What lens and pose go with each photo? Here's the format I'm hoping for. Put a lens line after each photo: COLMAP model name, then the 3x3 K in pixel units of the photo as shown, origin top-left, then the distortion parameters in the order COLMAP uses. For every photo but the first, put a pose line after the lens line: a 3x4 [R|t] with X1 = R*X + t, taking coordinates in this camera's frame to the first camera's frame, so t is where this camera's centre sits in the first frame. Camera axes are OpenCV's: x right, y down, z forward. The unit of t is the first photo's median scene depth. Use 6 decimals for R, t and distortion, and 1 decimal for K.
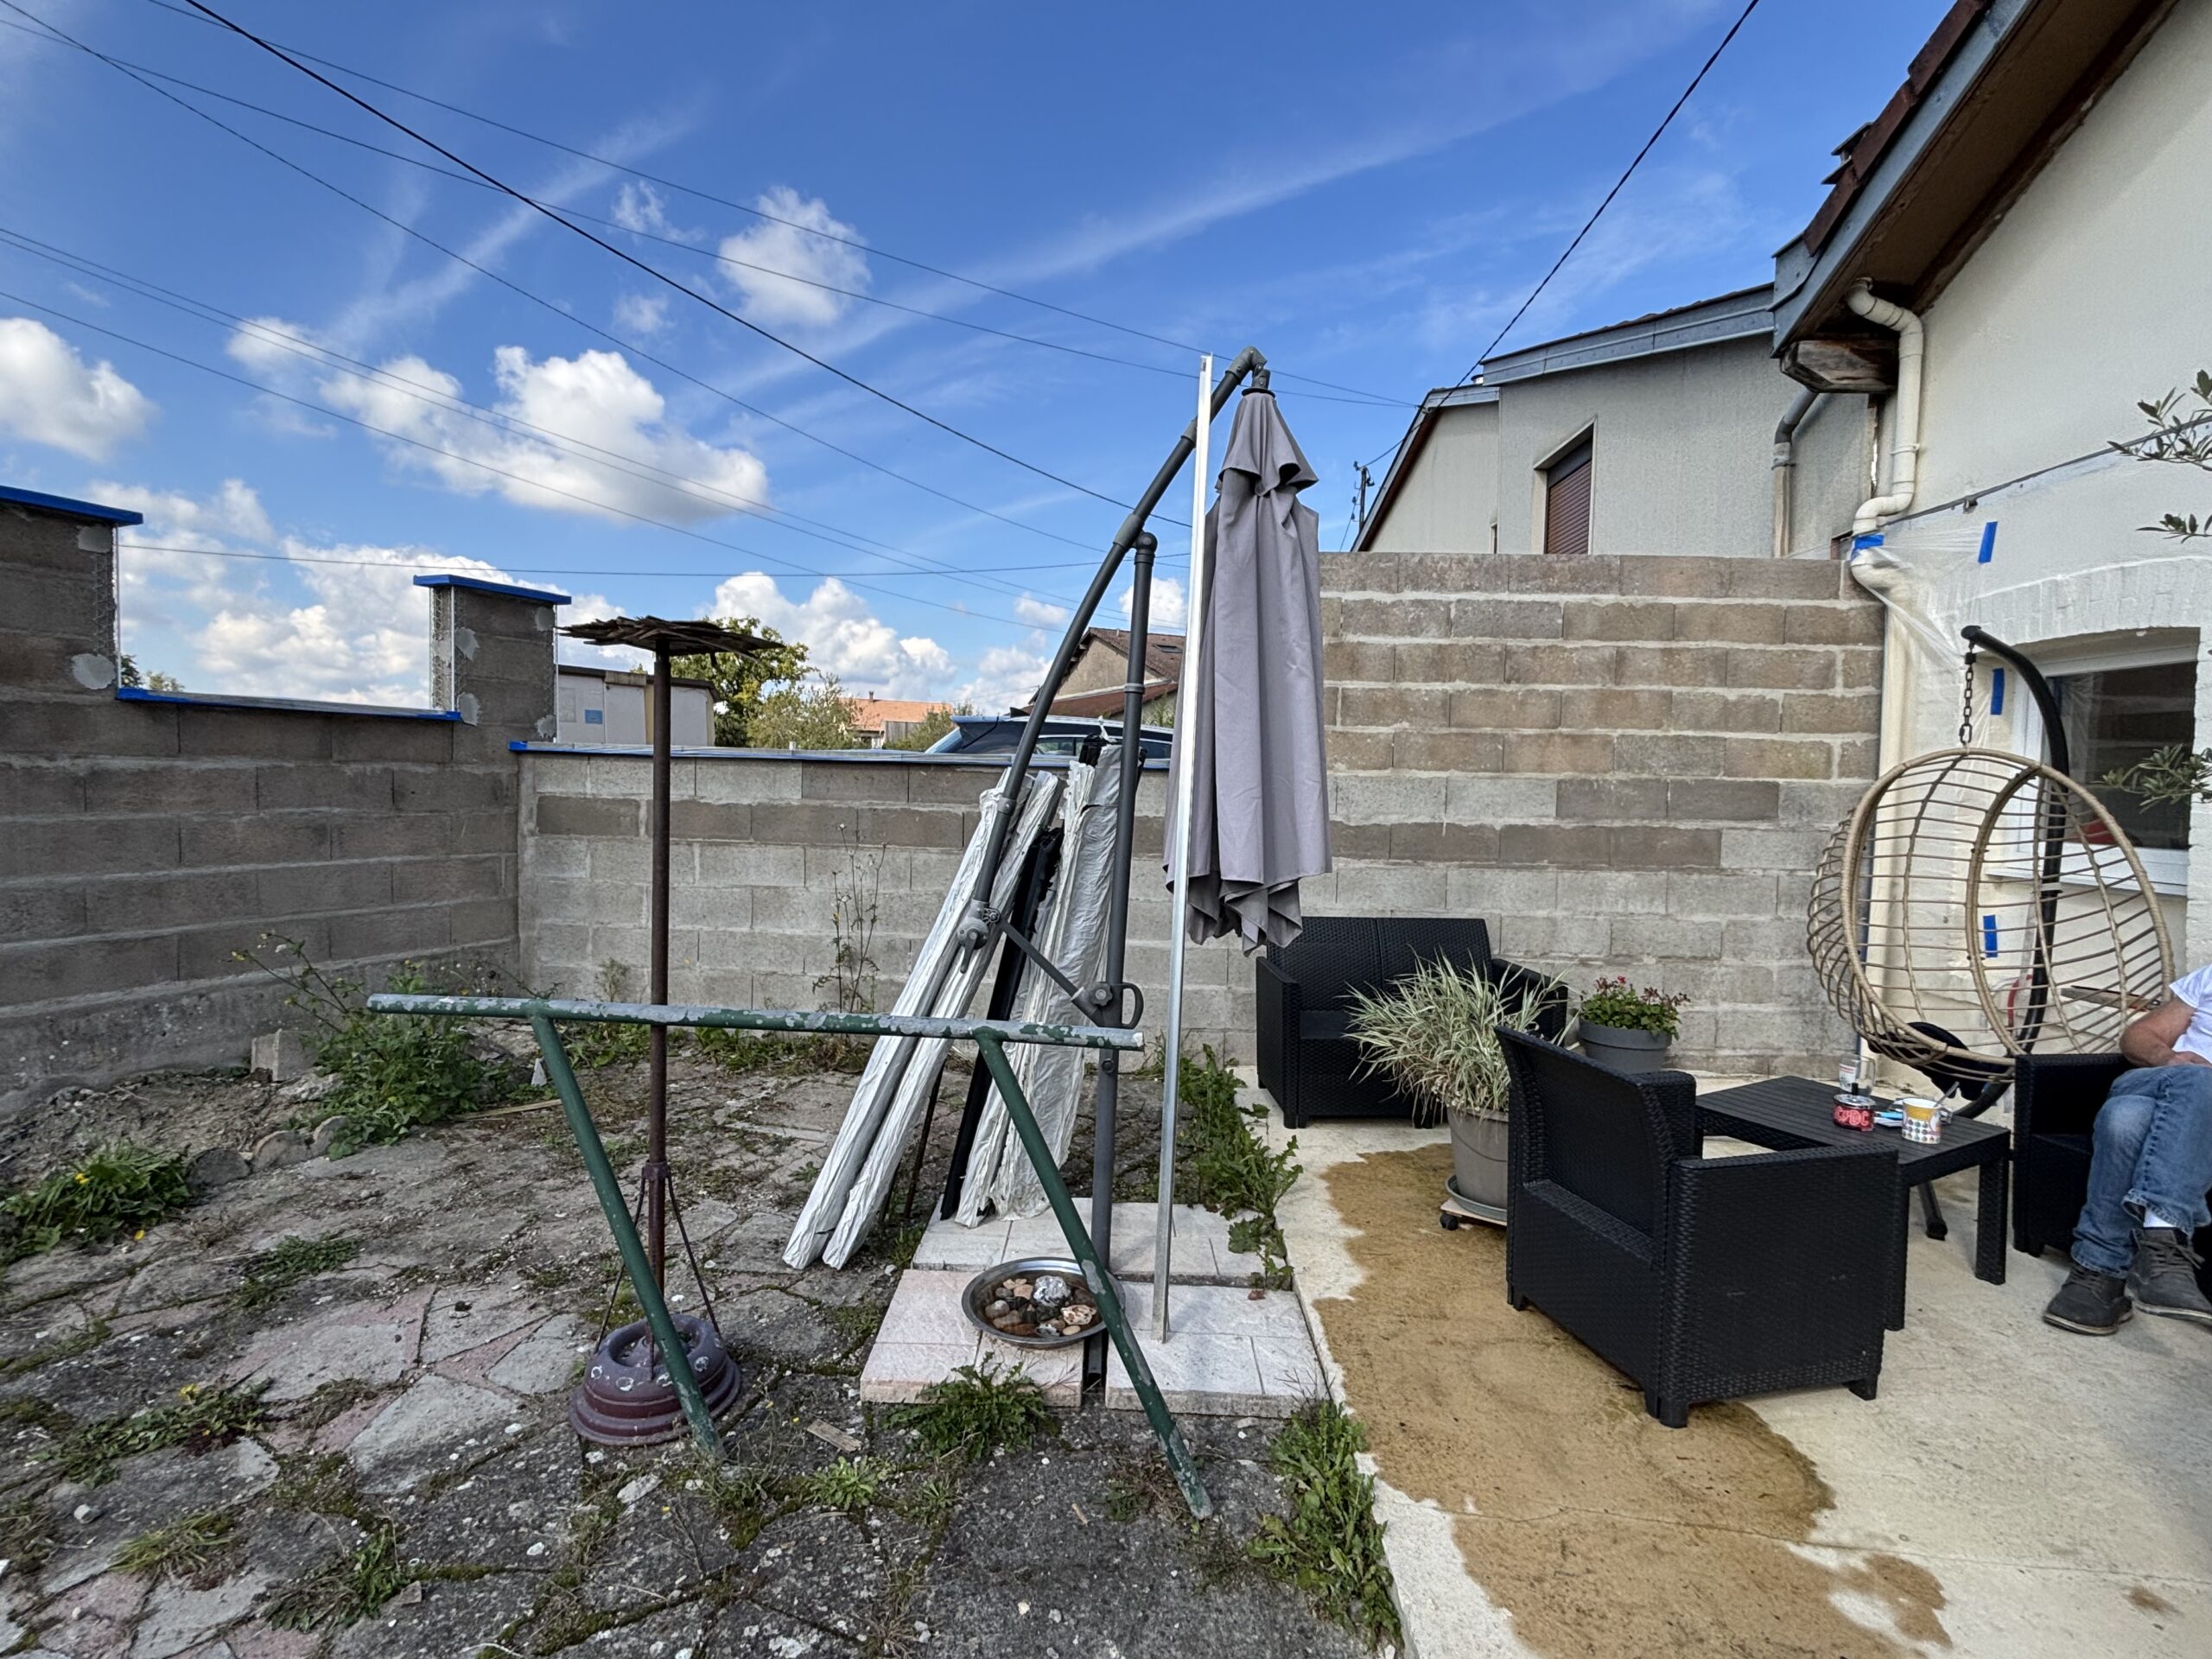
lens RADIAL K [[1058.4, 0, 1136.0], [0, 1058.4, 818.5], [0, 0, 1]] dist [0.020486, 0.001547]
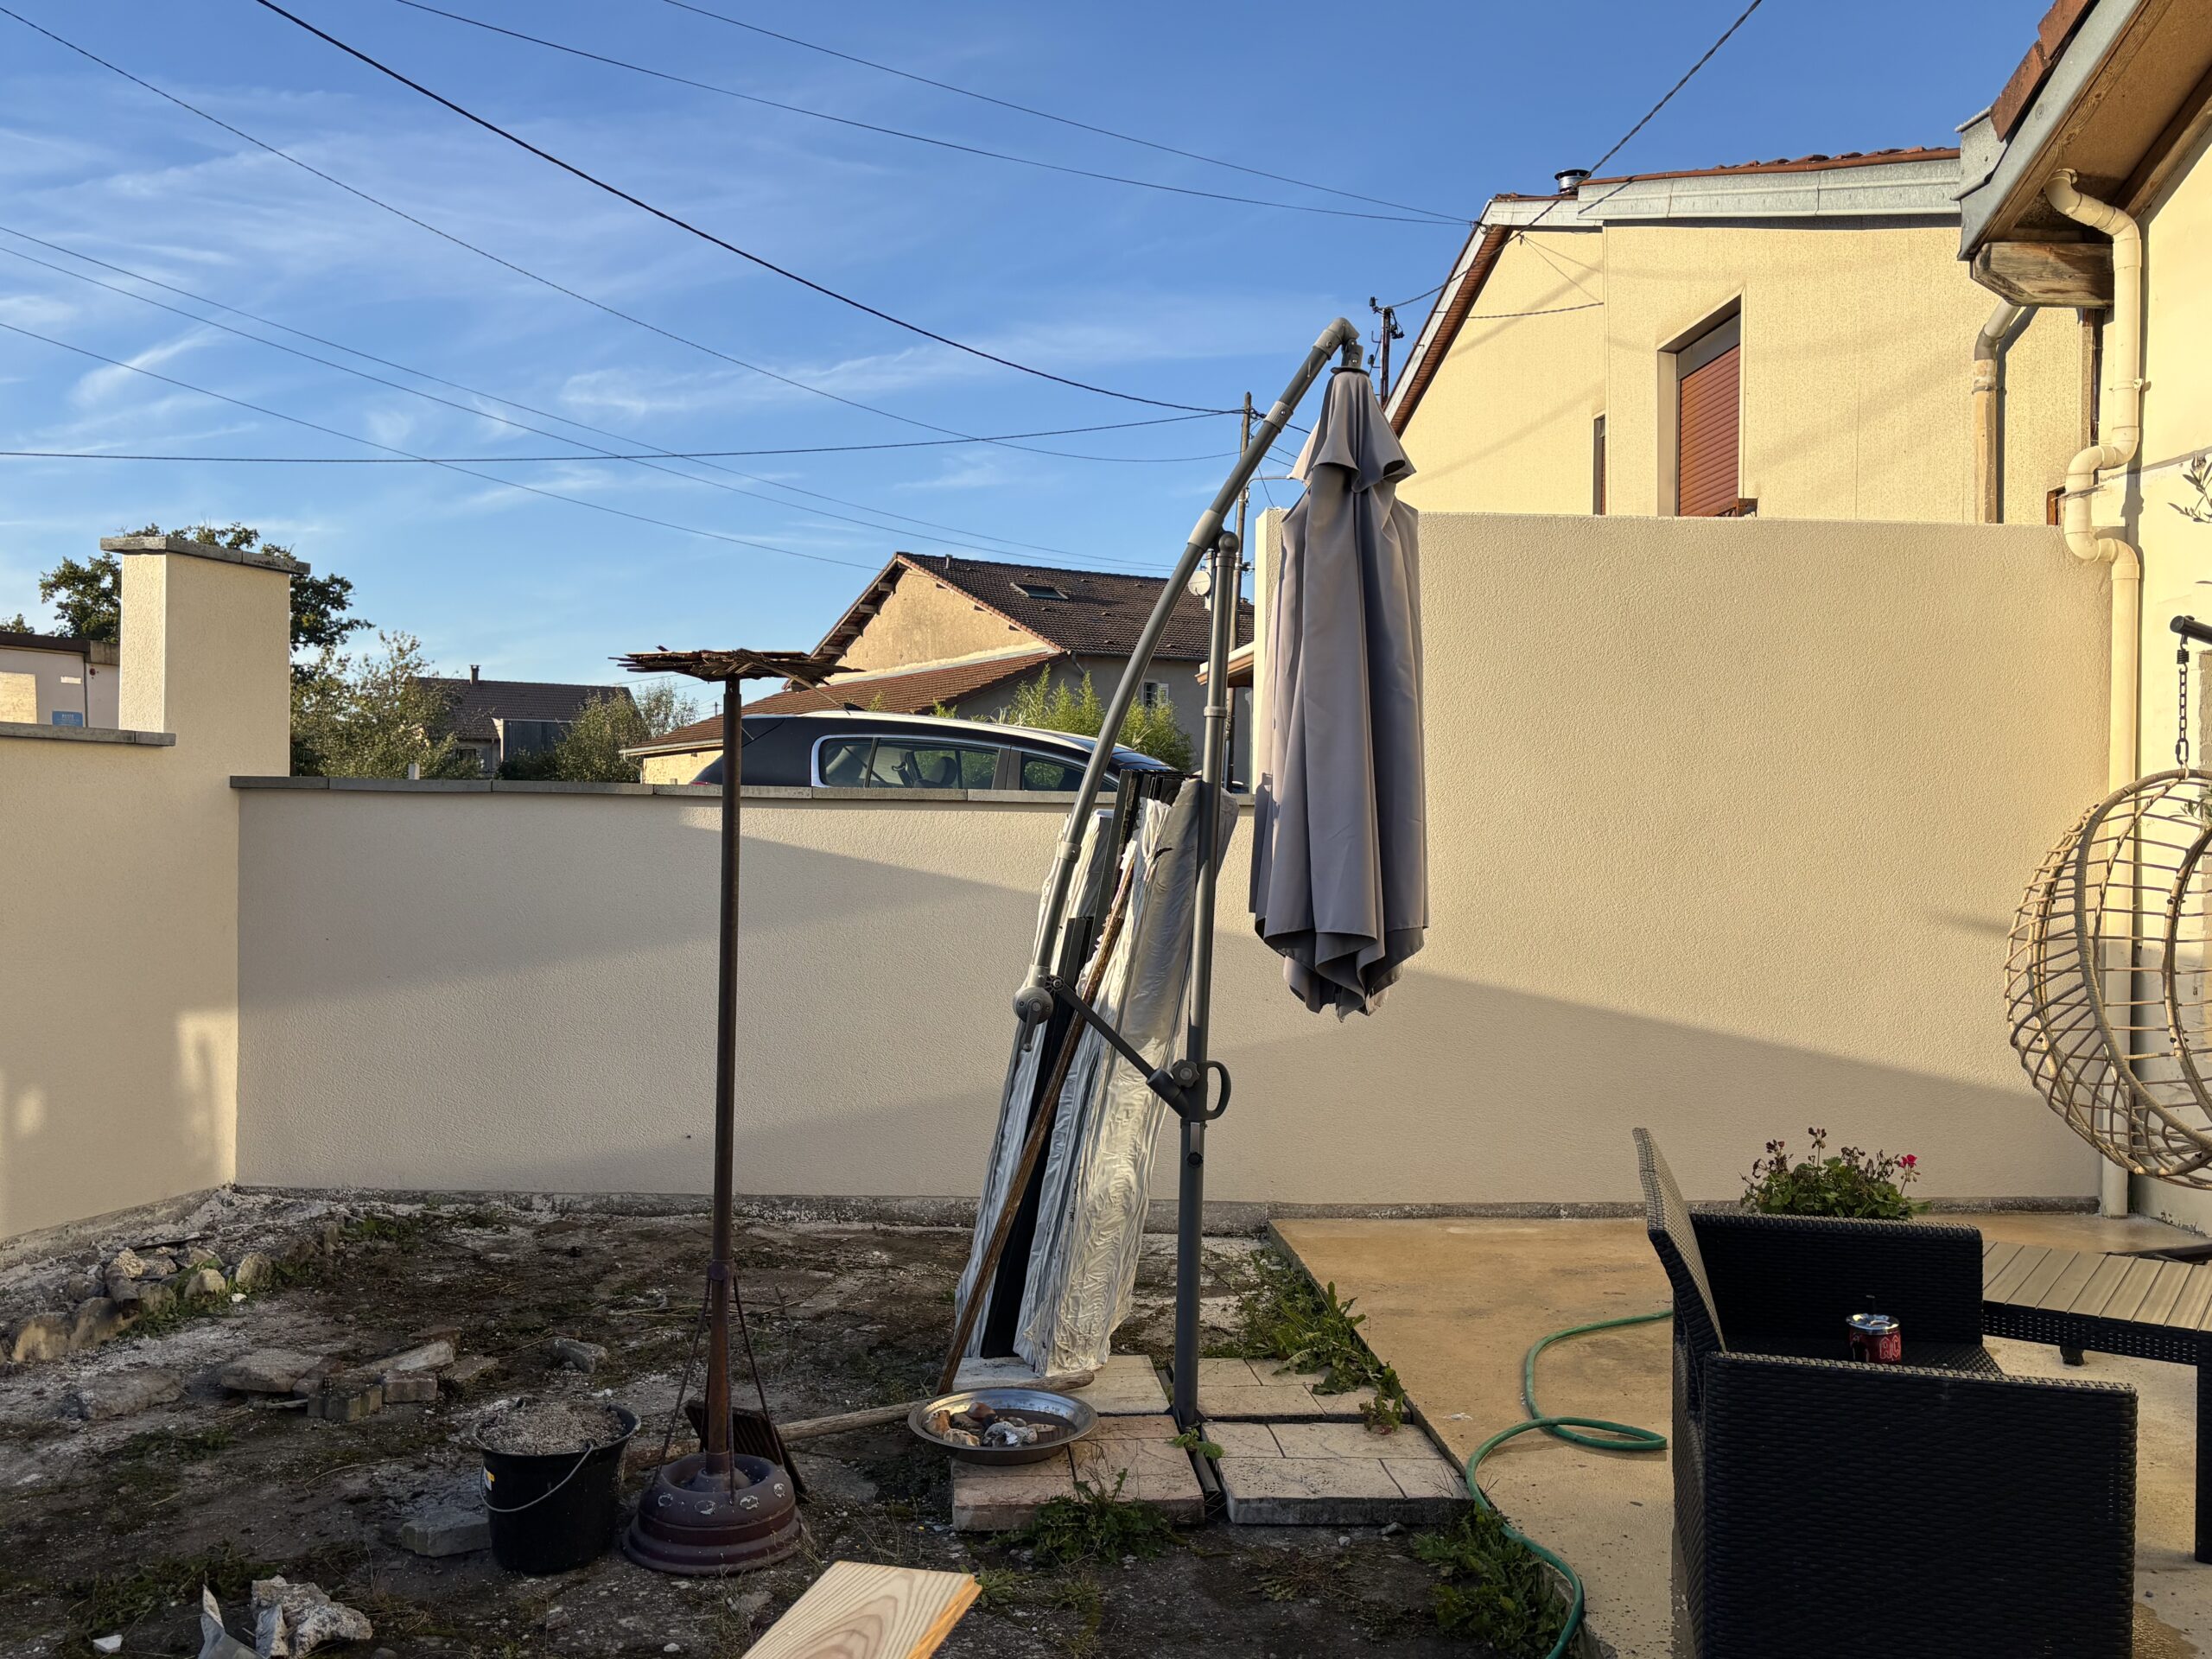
lens RADIAL K [[1934.5, 0, 1115.9], [0, 1934.5, 814.0], [0, 0, 1]] dist [0.089540, -0.102309]
pose [[0.996570, -0.014908, 0.081401, -0.148863], [0.018091, 0.999095, -0.038502, 0.011370], [-0.080753, 0.039842, 0.995937, -0.387401]]
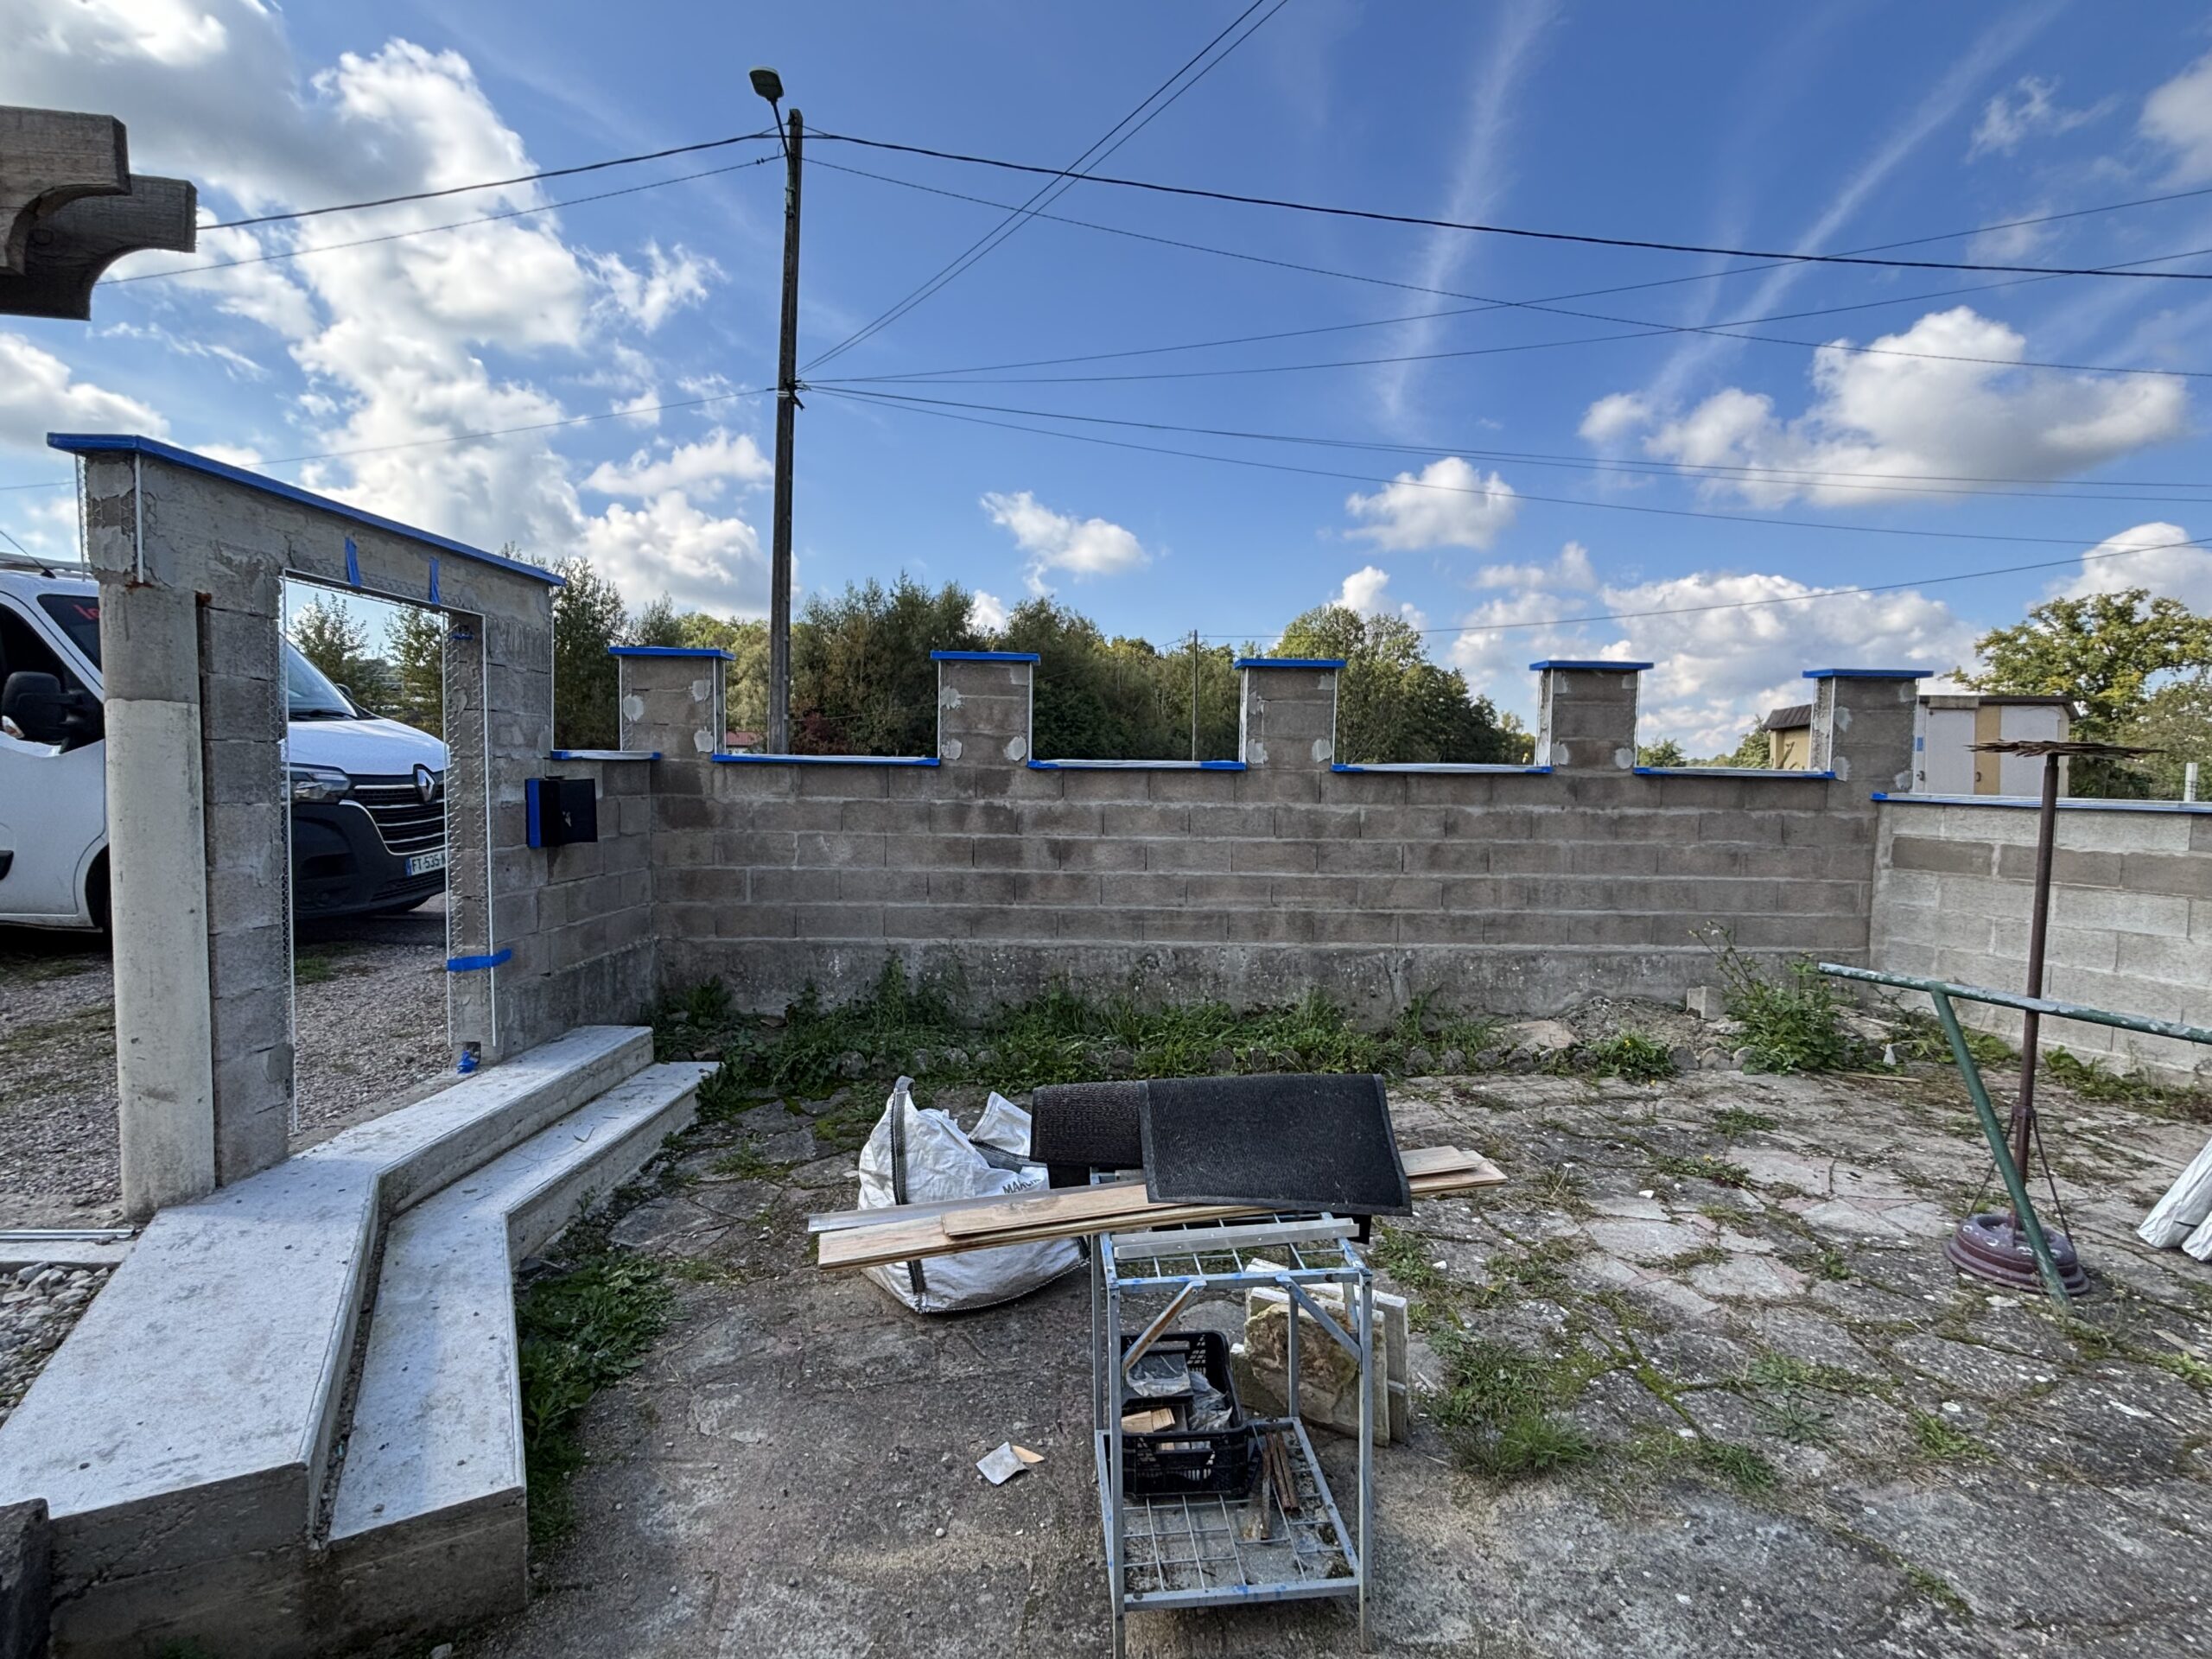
lens RADIAL K [[1058.4, 0, 1095.6], [0, 1058.4, 834.7], [0, 0, 1]] dist [0.020486, 0.001547]
pose [[0.442965, 0.040240, -0.895635, 0.177427], [-0.040789, 0.998862, 0.024704, -0.020878], [0.895610, 0.025589, 0.444103, -0.479389]]
